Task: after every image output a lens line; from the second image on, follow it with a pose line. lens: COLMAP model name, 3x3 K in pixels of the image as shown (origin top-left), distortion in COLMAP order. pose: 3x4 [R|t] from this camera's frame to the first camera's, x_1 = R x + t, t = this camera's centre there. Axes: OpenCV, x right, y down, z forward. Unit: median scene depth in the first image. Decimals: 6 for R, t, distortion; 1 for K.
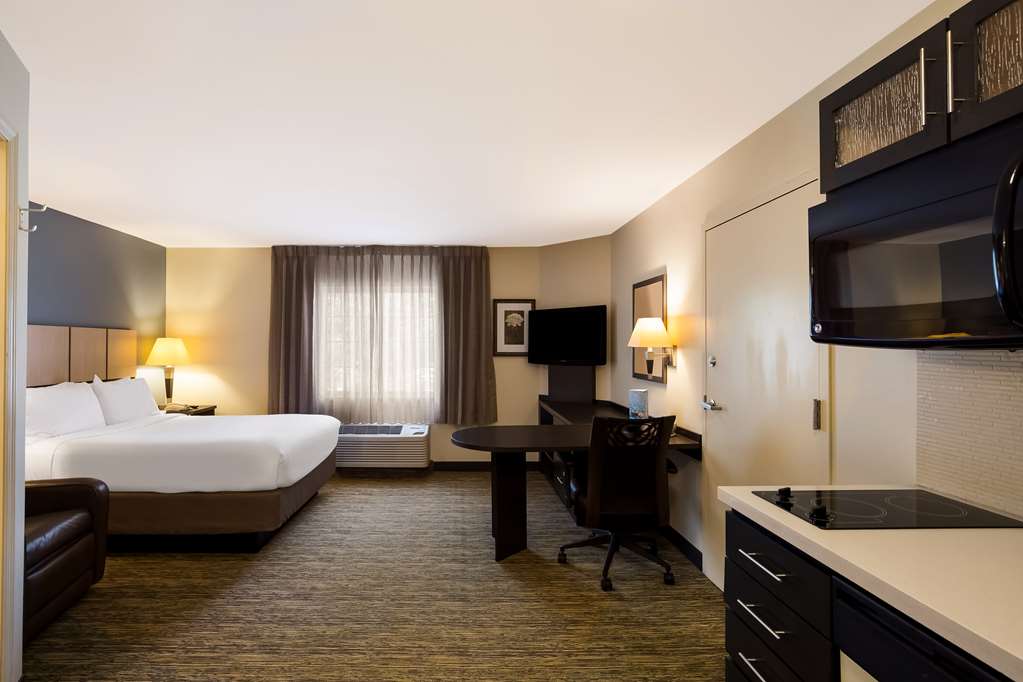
lens RADIAL K [[475.3, 0, 486.2], [0, 475.3, 336.9], [0, 0, 1]] dist [-0.000531, 0.000051]
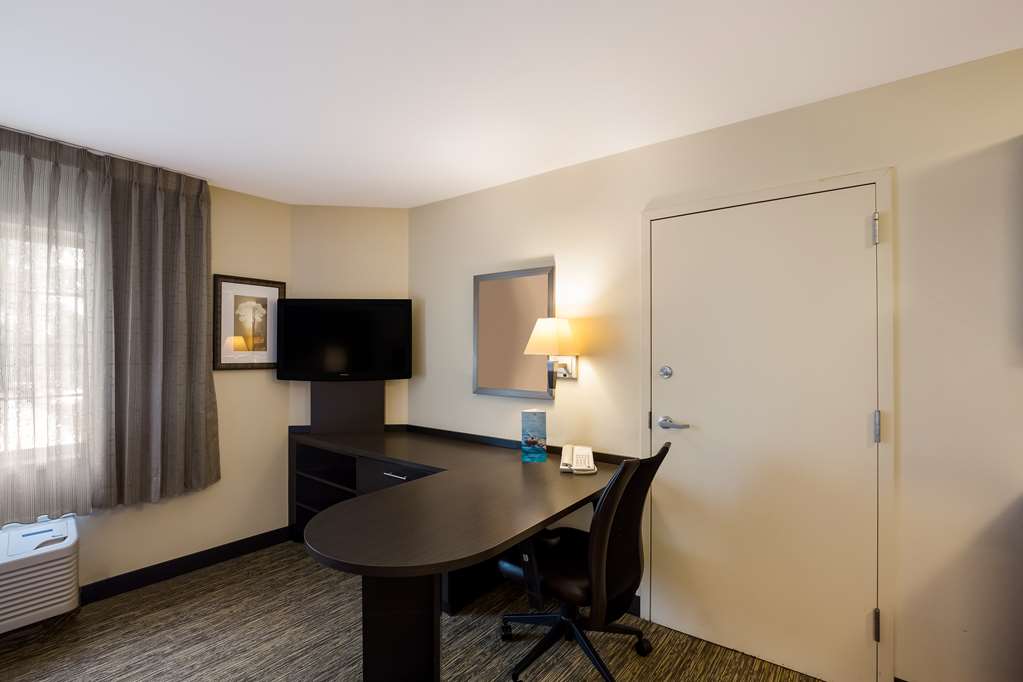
lens RADIAL K [[475.3, 0, 486.2], [0, 475.3, 336.9], [0, 0, 1]] dist [-0.000531, 0.000051]
pose [[0.665180, 0.025122, 0.746260, -0.216177], [-0.015723, 0.999684, -0.019639, 0.005470], [-0.746517, 0.001330, 0.665365, 0.378149]]
